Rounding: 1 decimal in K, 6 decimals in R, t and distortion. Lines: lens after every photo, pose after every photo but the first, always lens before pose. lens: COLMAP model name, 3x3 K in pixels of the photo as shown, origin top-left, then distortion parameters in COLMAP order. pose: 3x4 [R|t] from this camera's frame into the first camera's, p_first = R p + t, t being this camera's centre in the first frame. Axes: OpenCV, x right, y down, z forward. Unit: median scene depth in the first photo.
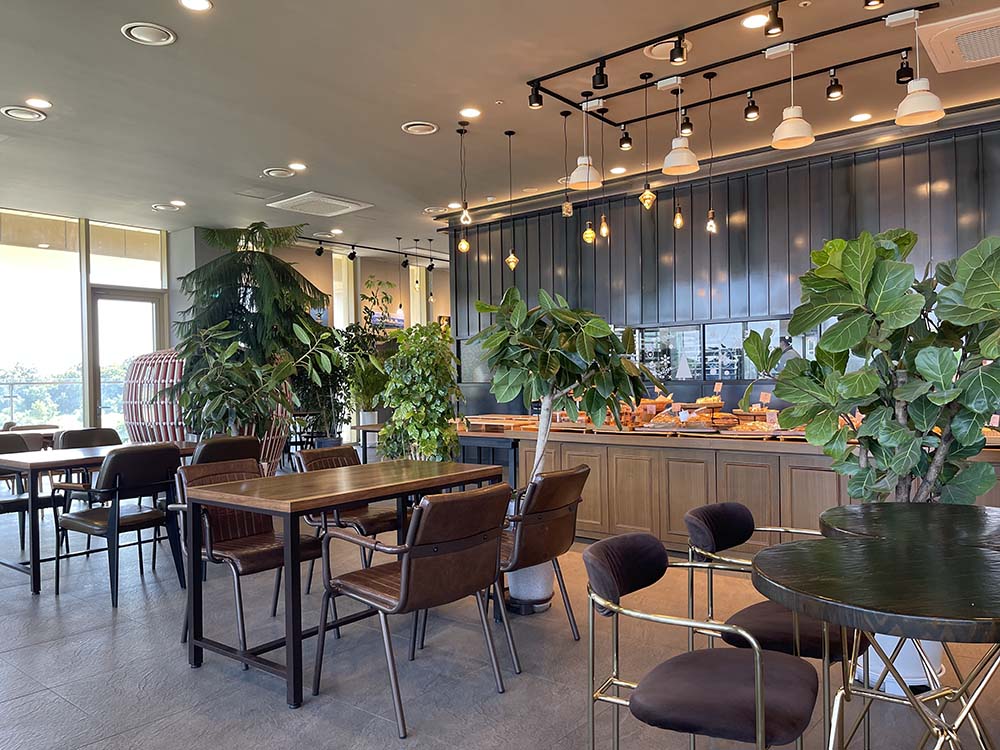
lens RADIAL K [[734.4, 0, 500.0], [0, 734.4, 375.0], [0, 0, 1]] dist [0.073323, -0.108370]
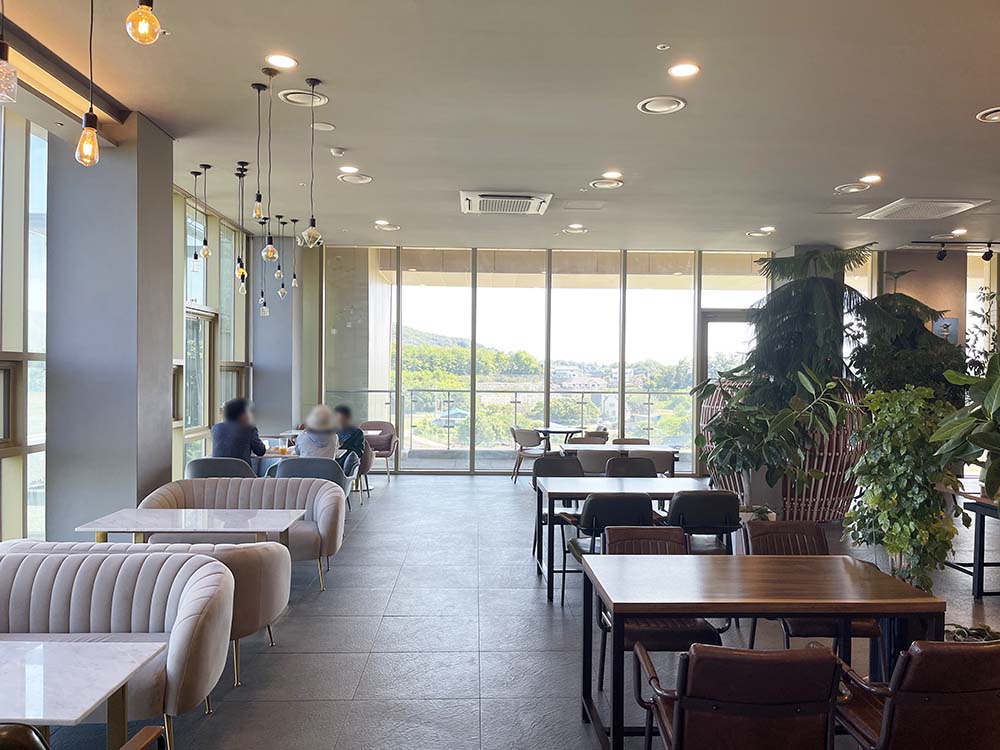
lens RADIAL K [[734.4, 0, 500.0], [0, 734.4, 375.0], [0, 0, 1]] dist [0.073323, -0.108370]
pose [[0.666545, 0.022169, -0.745135, 0.162972], [-0.022131, 0.999706, 0.009947, -0.065156], [0.745137, 0.009861, 0.666839, 0.100943]]
